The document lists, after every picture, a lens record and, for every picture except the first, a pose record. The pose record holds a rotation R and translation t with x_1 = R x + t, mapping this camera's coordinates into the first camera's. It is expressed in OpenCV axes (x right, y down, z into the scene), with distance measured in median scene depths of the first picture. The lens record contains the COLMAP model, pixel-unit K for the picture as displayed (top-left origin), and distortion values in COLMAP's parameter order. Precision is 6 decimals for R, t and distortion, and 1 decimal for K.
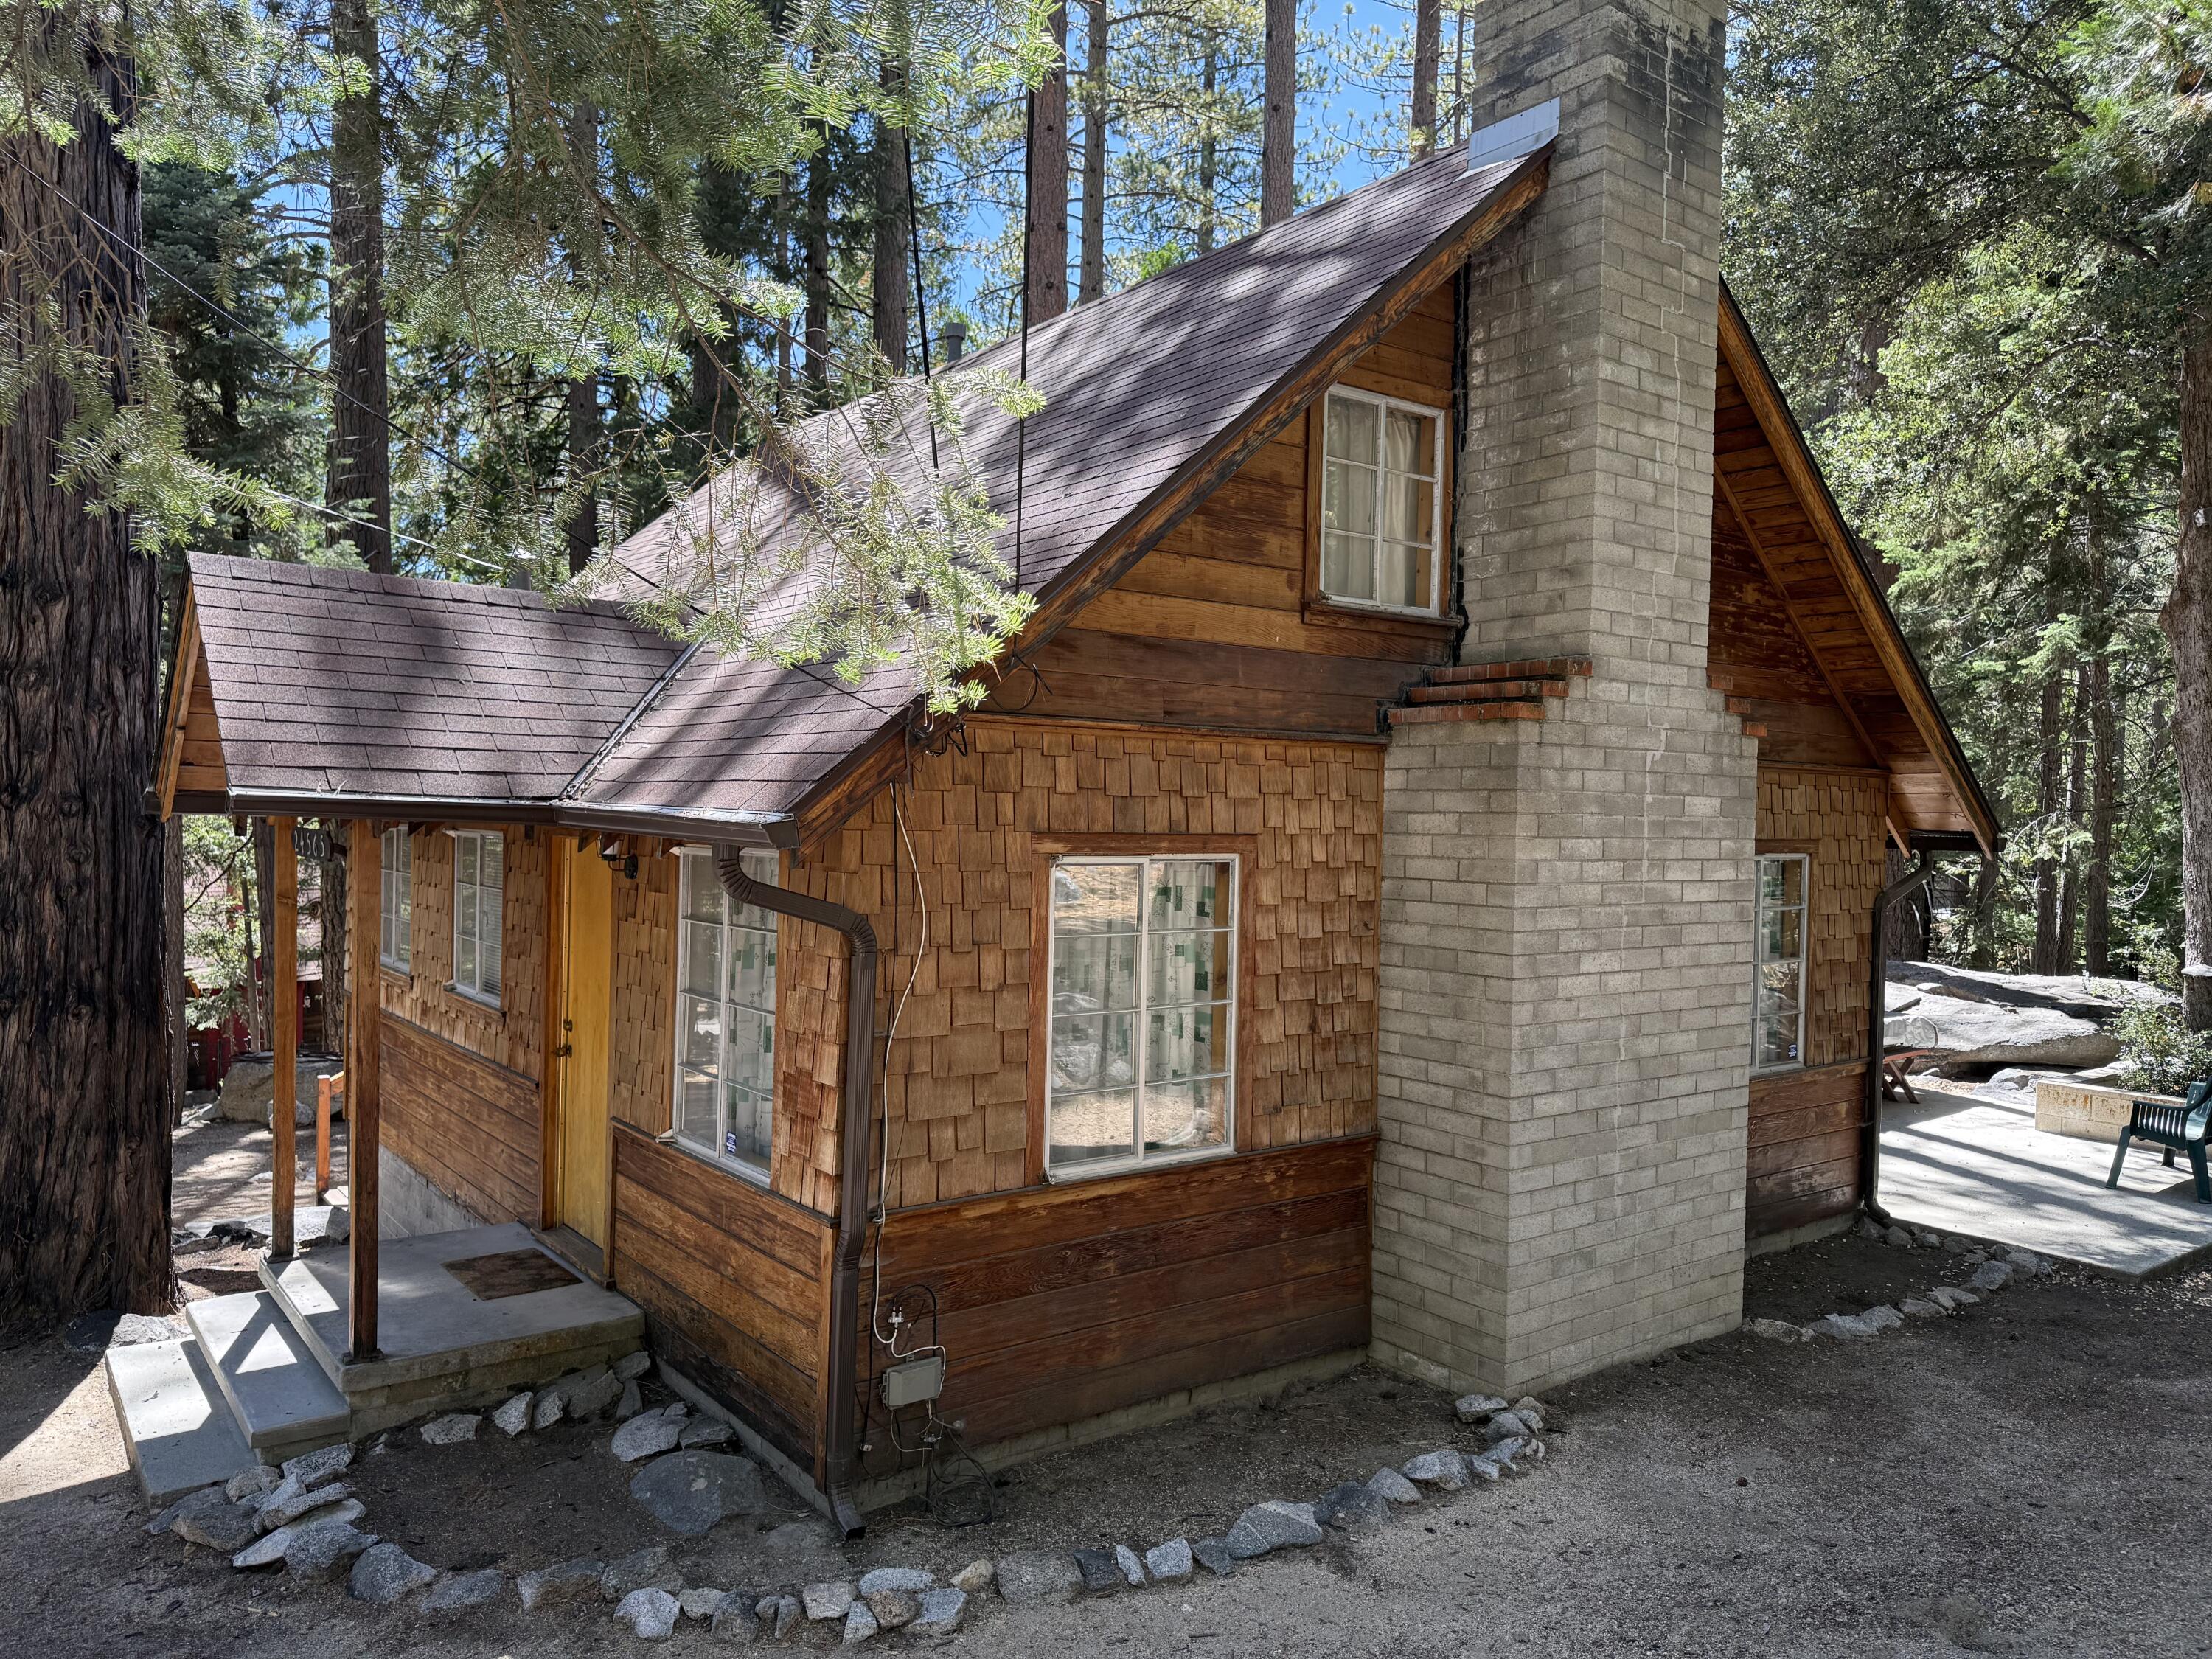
lens RADIAL K [[1532.7, 0, 1107.9], [0, 1532.7, 831.8], [0, 0, 1]] dist [0.072347, -0.050925]
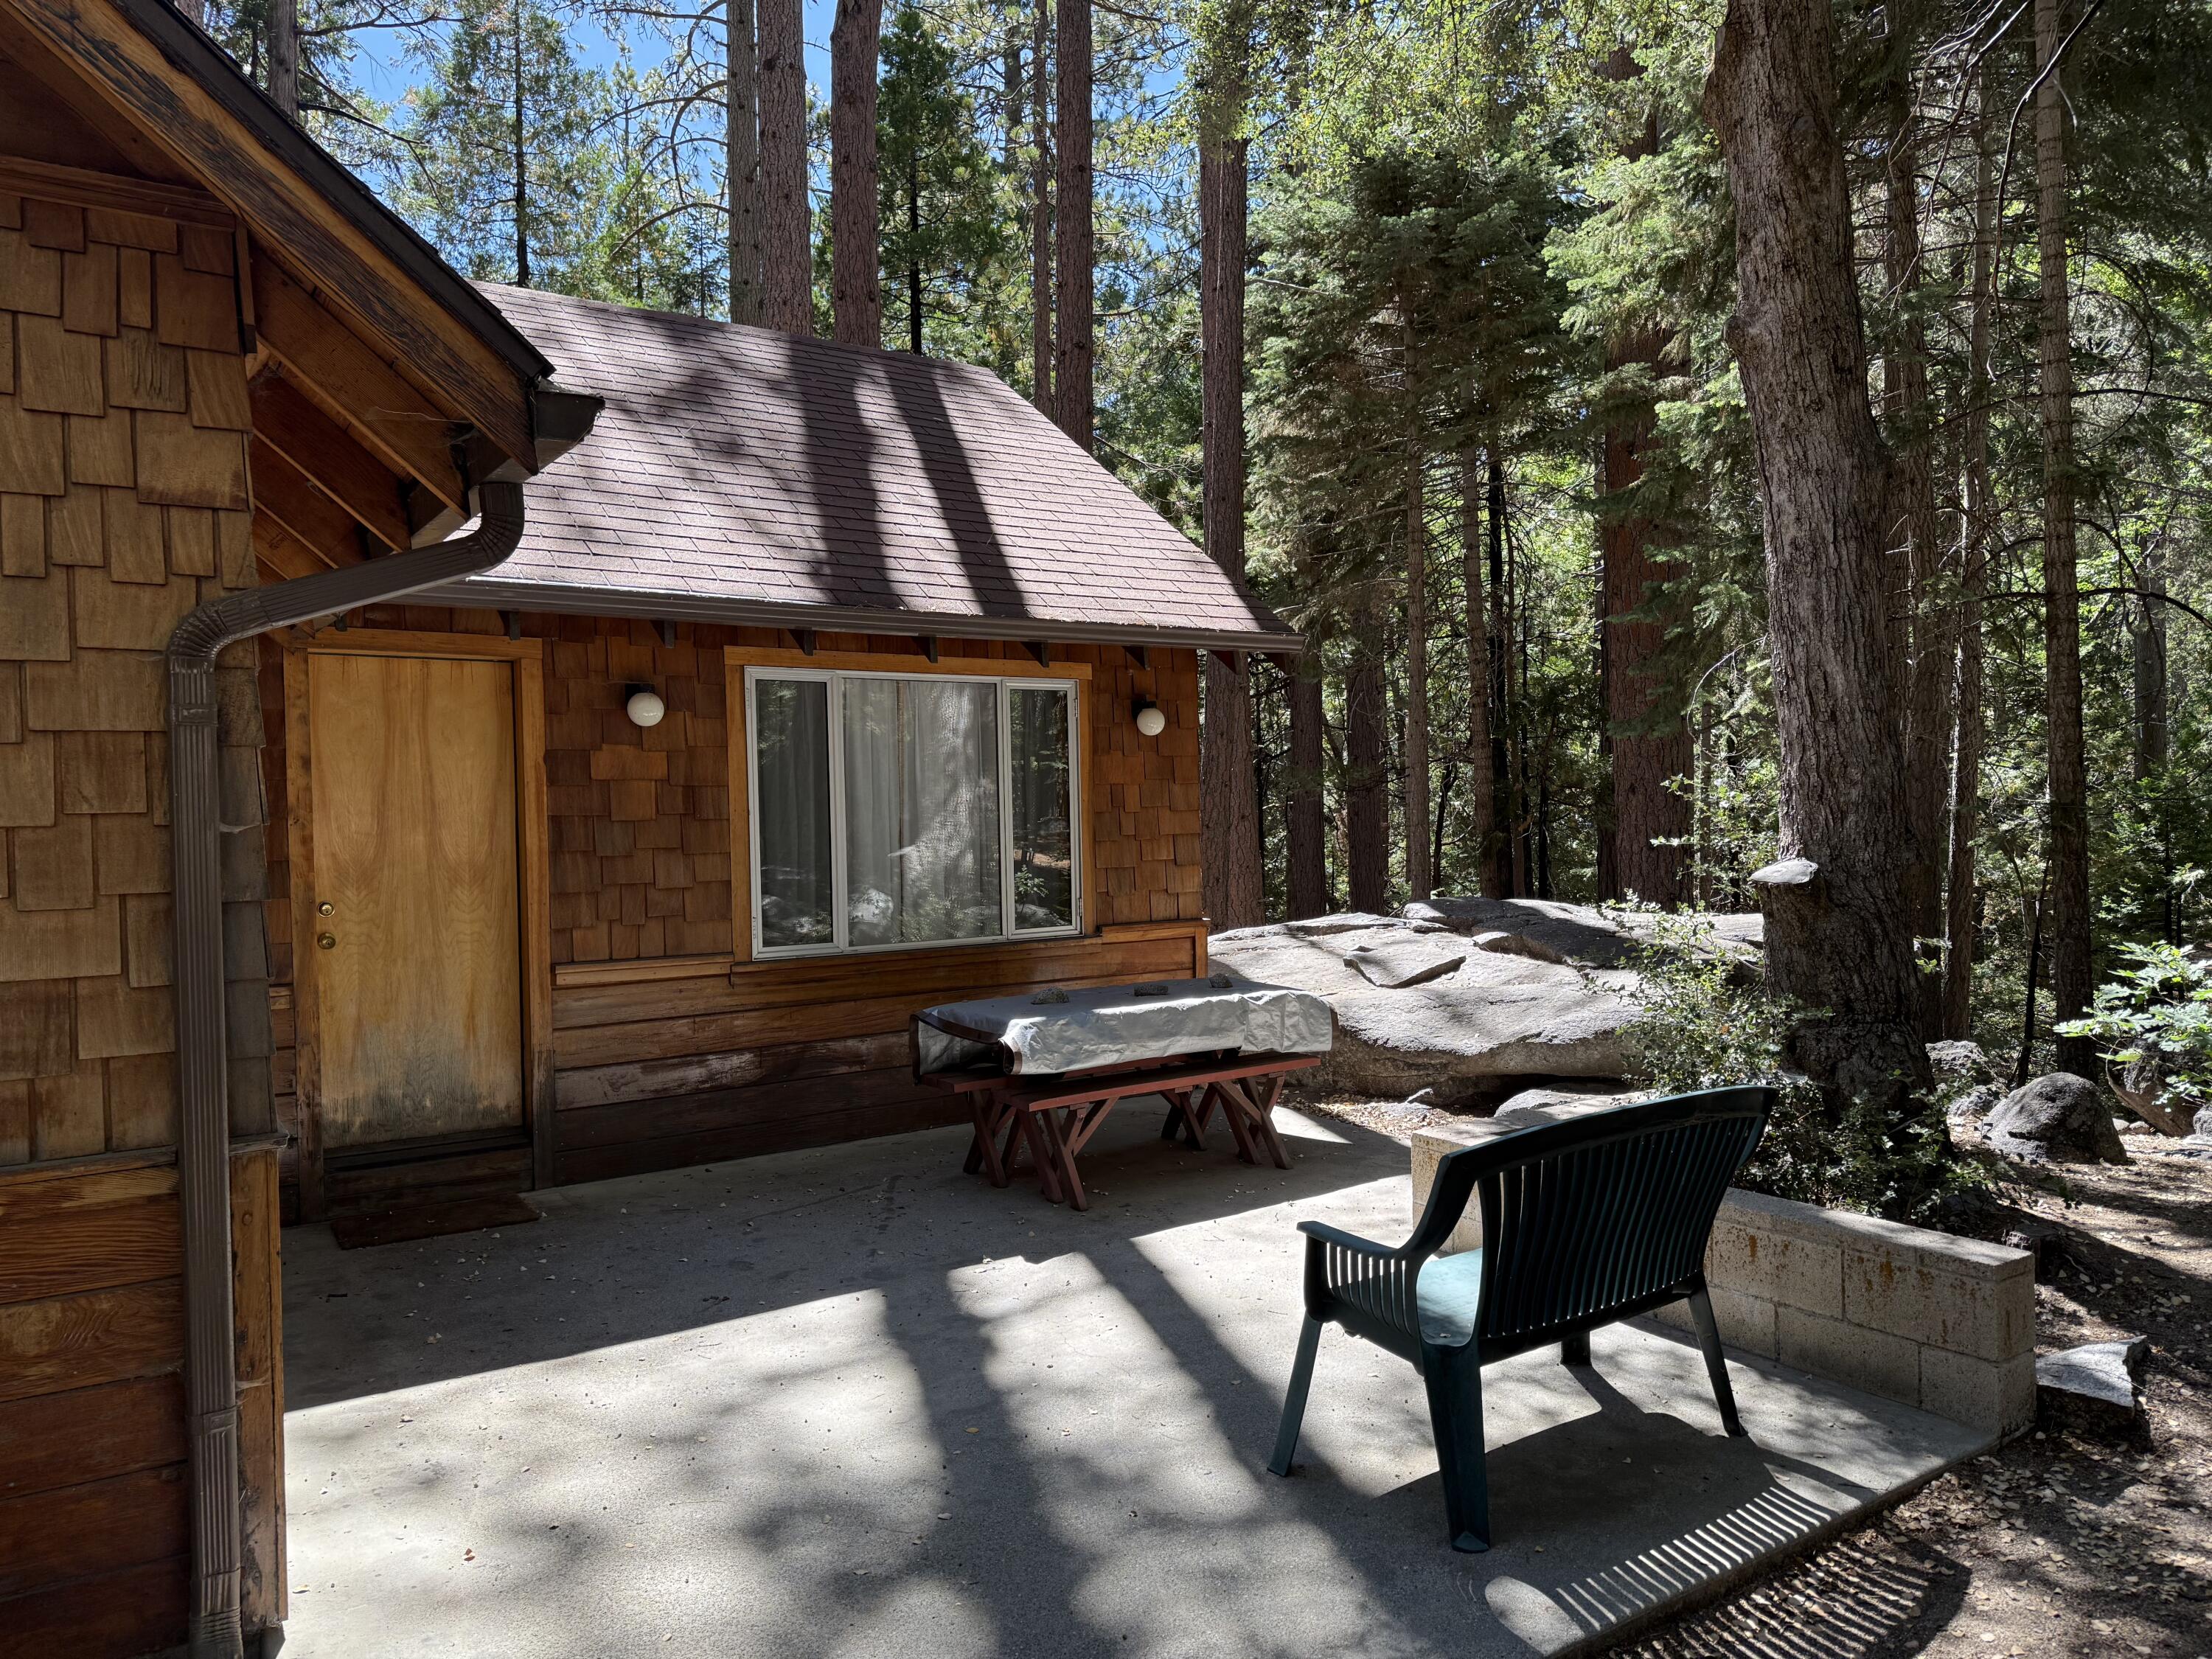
lens RADIAL K [[1532.7, 0, 1104.6], [0, 1532.7, 846.7], [0, 0, 1]] dist [0.072347, -0.050925]
pose [[0.997429, -0.038147, -0.060667, 0.459332], [0.038666, 0.999225, 0.007406, 0.061980], [0.060337, -0.009733, 0.998131, 0.476043]]
